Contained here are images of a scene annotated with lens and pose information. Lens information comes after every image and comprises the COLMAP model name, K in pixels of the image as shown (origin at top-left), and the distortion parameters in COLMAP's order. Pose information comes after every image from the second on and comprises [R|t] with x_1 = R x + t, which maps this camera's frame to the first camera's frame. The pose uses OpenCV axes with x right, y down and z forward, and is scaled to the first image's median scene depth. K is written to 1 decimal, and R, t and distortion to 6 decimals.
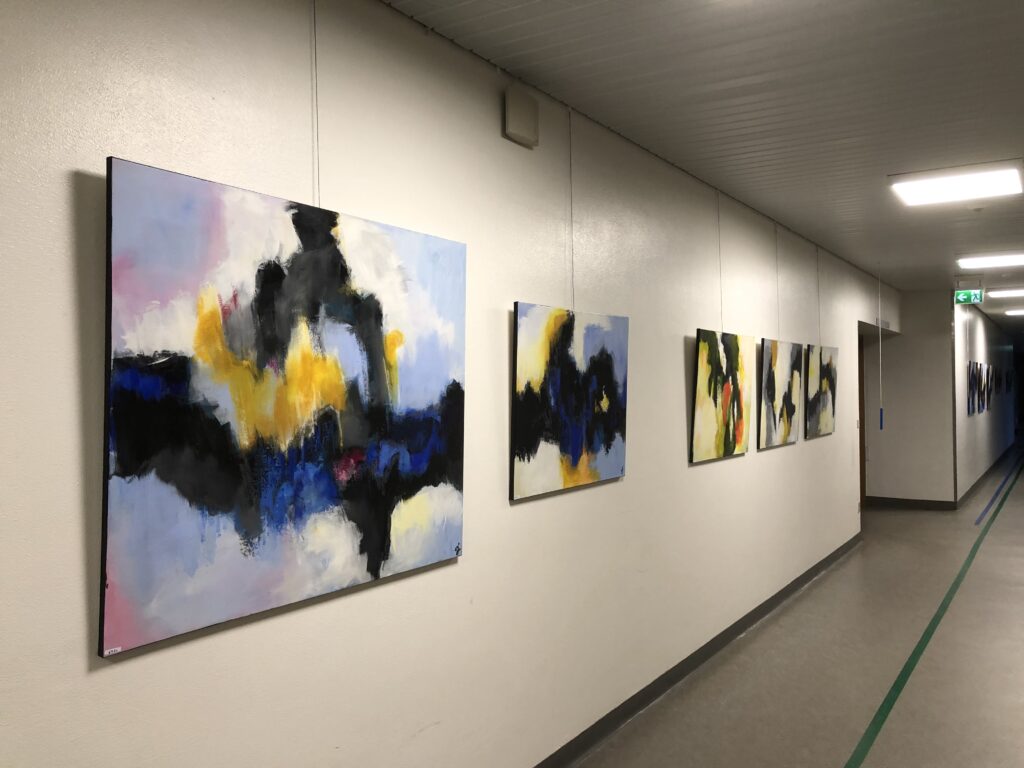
lens RADIAL K [[823.1, 0, 512.0], [0, 823.1, 384.0], [0, 0, 1]] dist [0.044410, 0.002340]
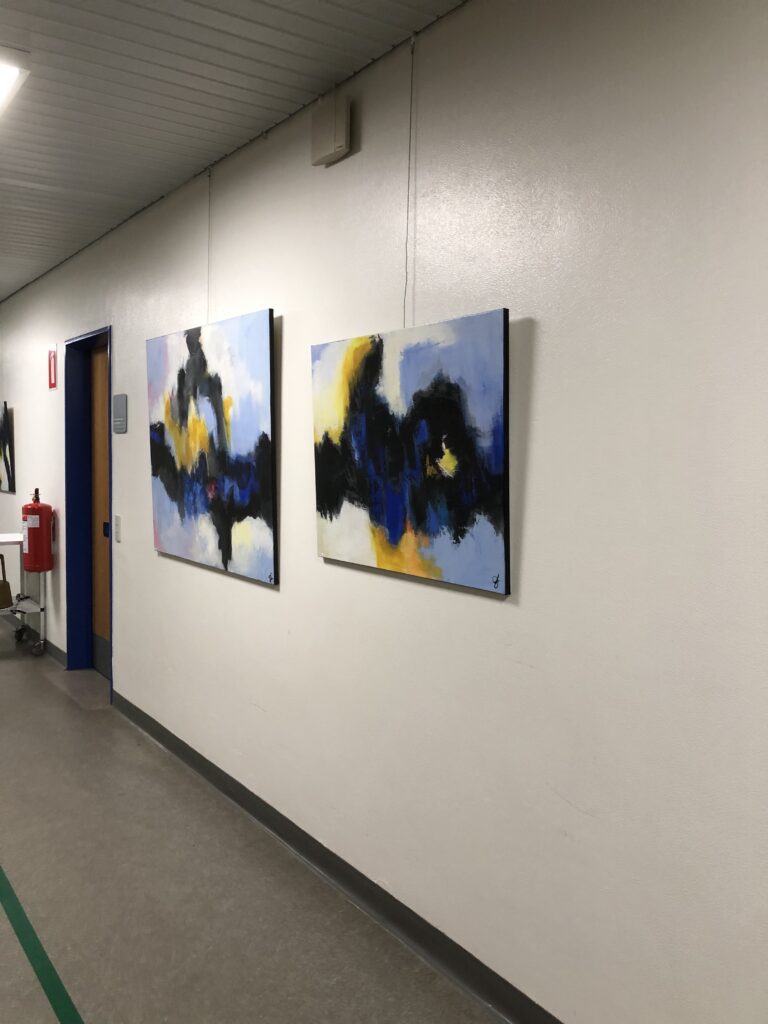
lens RADIAL K [[823.1, 0, 384.0], [0, 823.1, 512.0], [0, 0, 1]] dist [0.044410, 0.002340]
pose [[-0.350333, 0.078644, -0.933318, 1.063517], [0.000100, 0.996472, 0.083928, 0.011484], [0.936625, 0.029309, -0.349105, 1.727501]]
